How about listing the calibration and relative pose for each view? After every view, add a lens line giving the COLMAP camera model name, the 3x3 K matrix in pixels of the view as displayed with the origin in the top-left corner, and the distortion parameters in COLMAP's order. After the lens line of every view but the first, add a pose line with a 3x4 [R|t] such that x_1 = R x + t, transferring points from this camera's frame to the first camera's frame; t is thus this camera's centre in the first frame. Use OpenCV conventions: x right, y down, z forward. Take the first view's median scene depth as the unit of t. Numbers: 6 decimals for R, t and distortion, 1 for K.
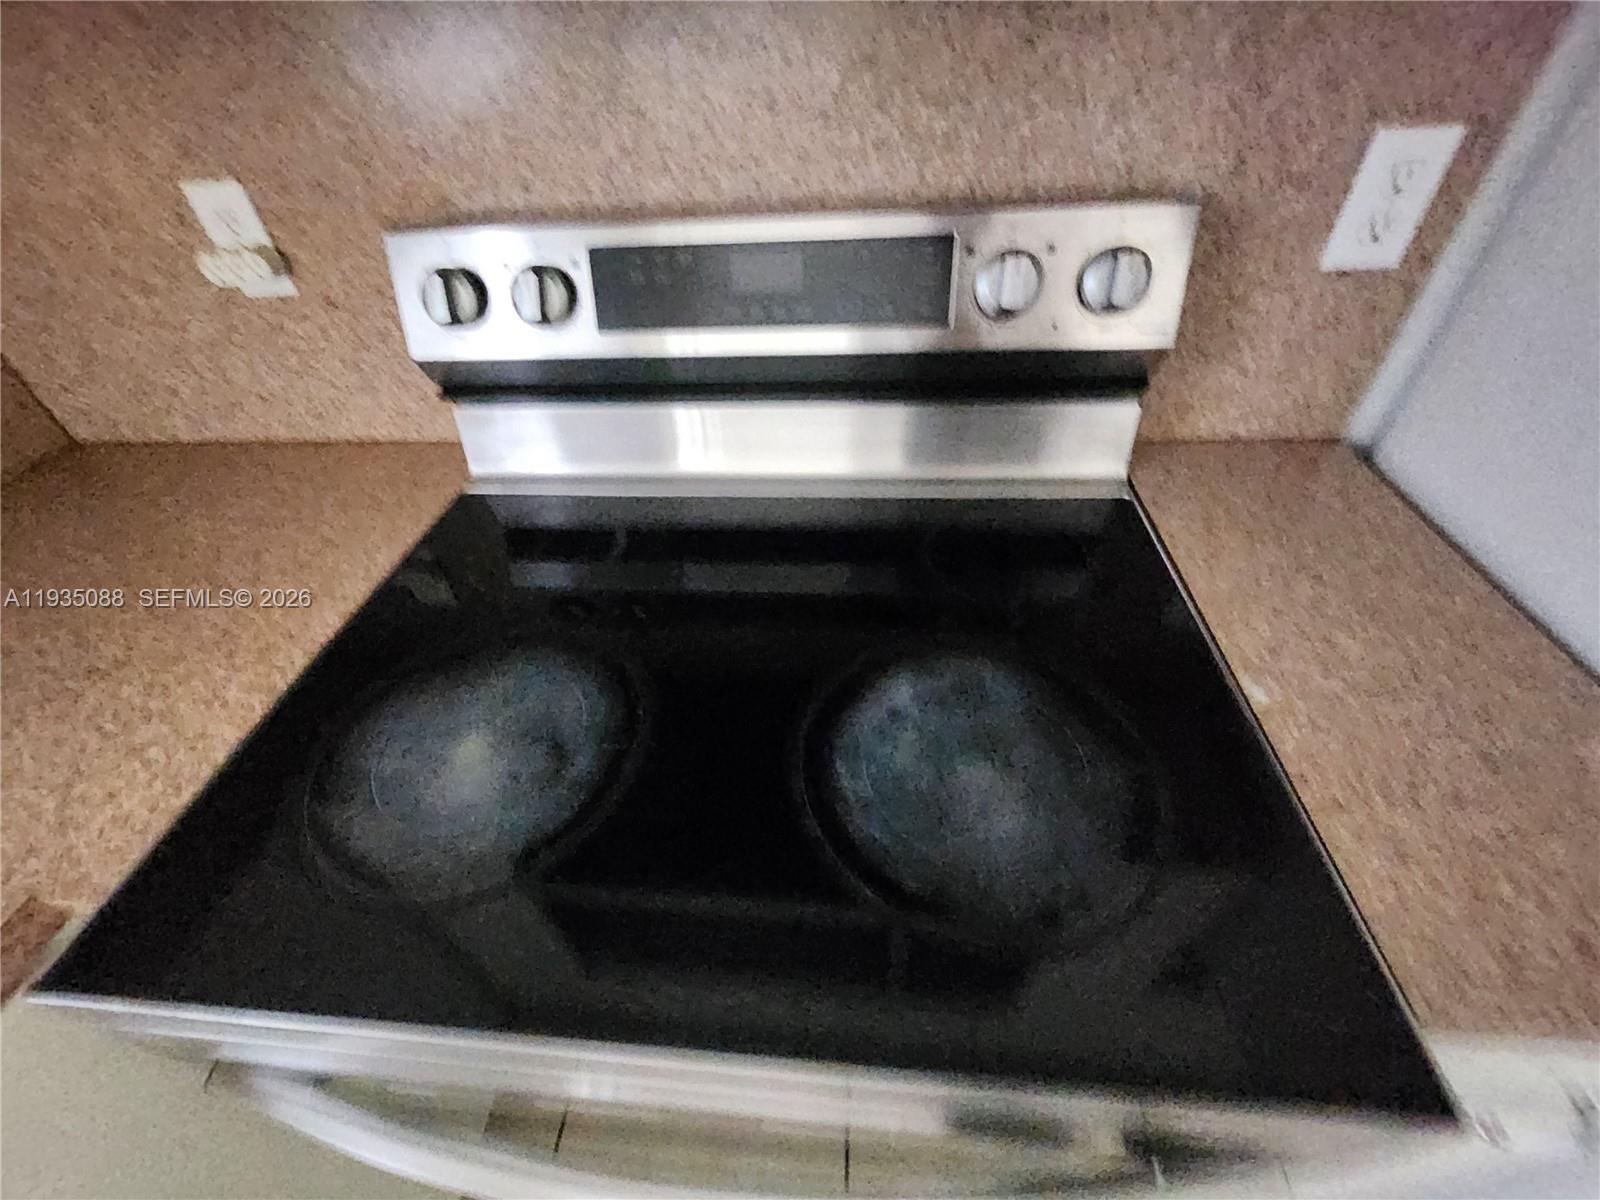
lens RADIAL K [[657.4, 0, 806.1], [0, 657.4, 601.8], [0, 0, 1]] dist [0.000673, -0.000125]
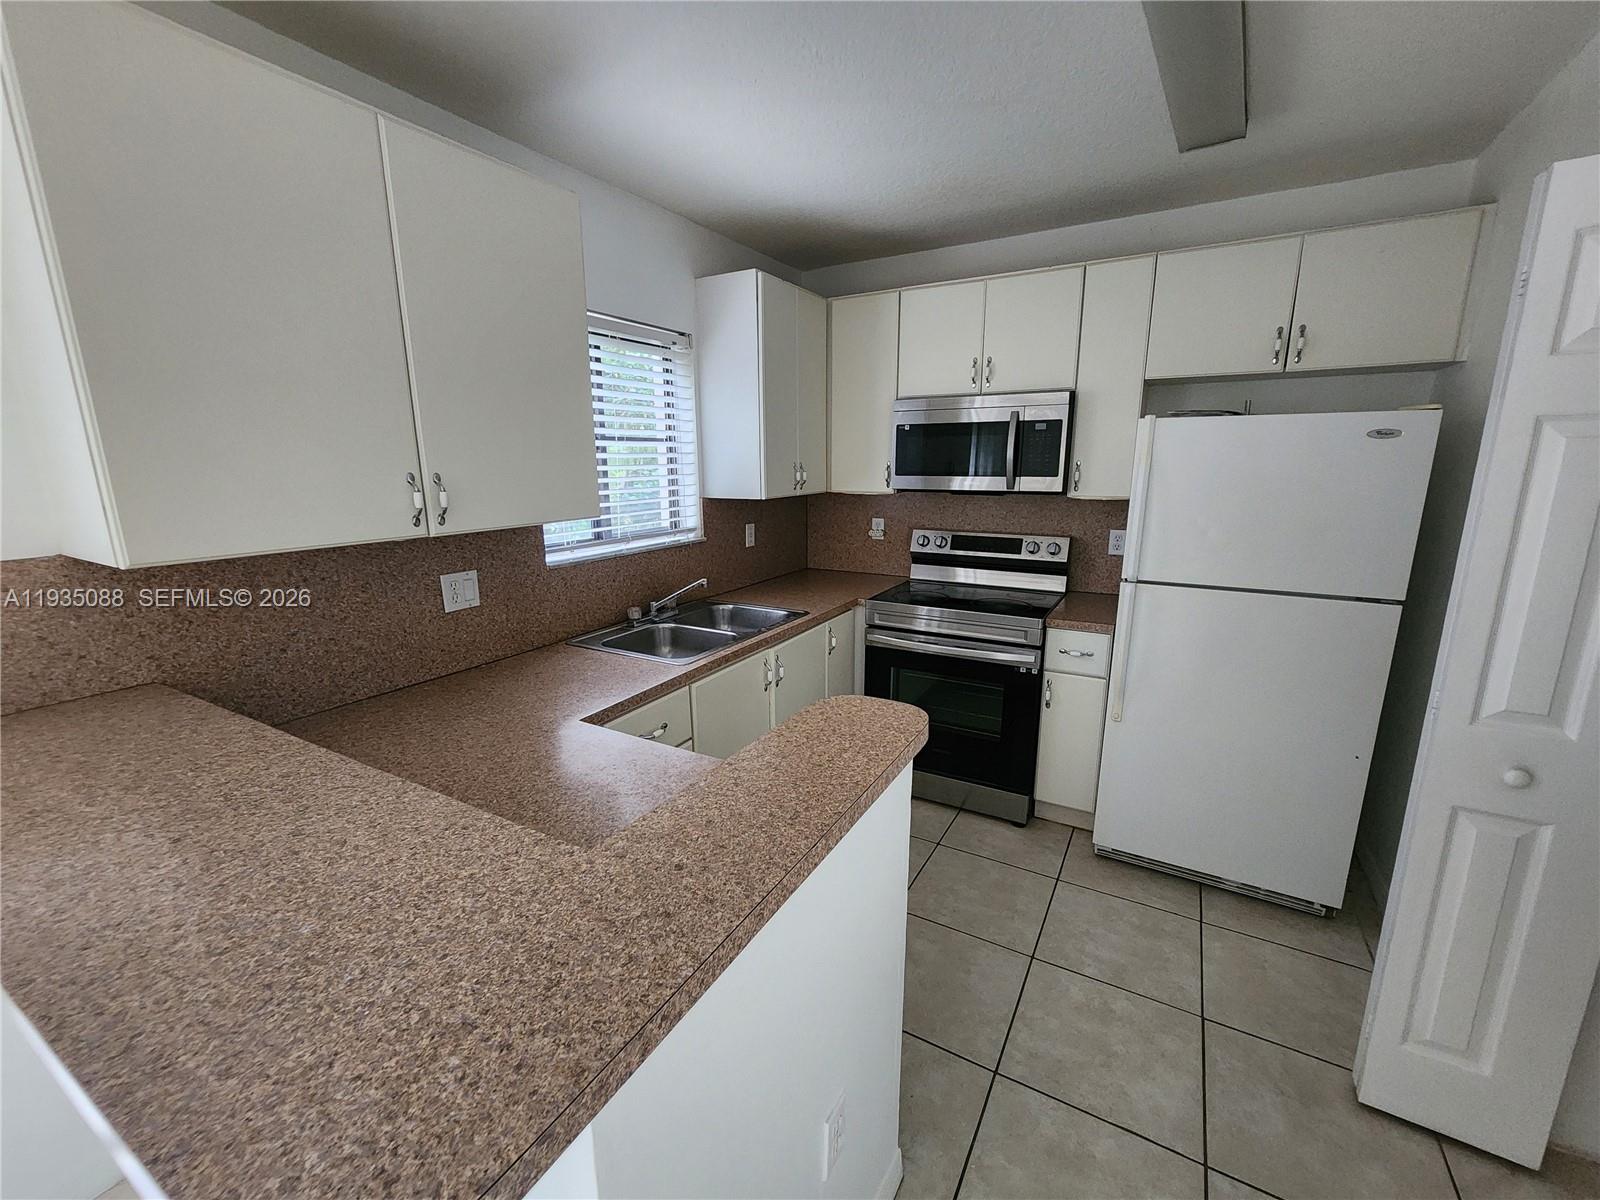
lens RADIAL K [[657.4, 0, 791.7], [0, 657.4, 598.4], [0, 0, 1]] dist [0.000673, -0.000125]
pose [[0.905220, 0.133857, -0.403310, 0.643816], [-0.309483, 0.858049, -0.409844, 2.266008], [0.291199, 0.495817, 0.818150, -3.166389]]
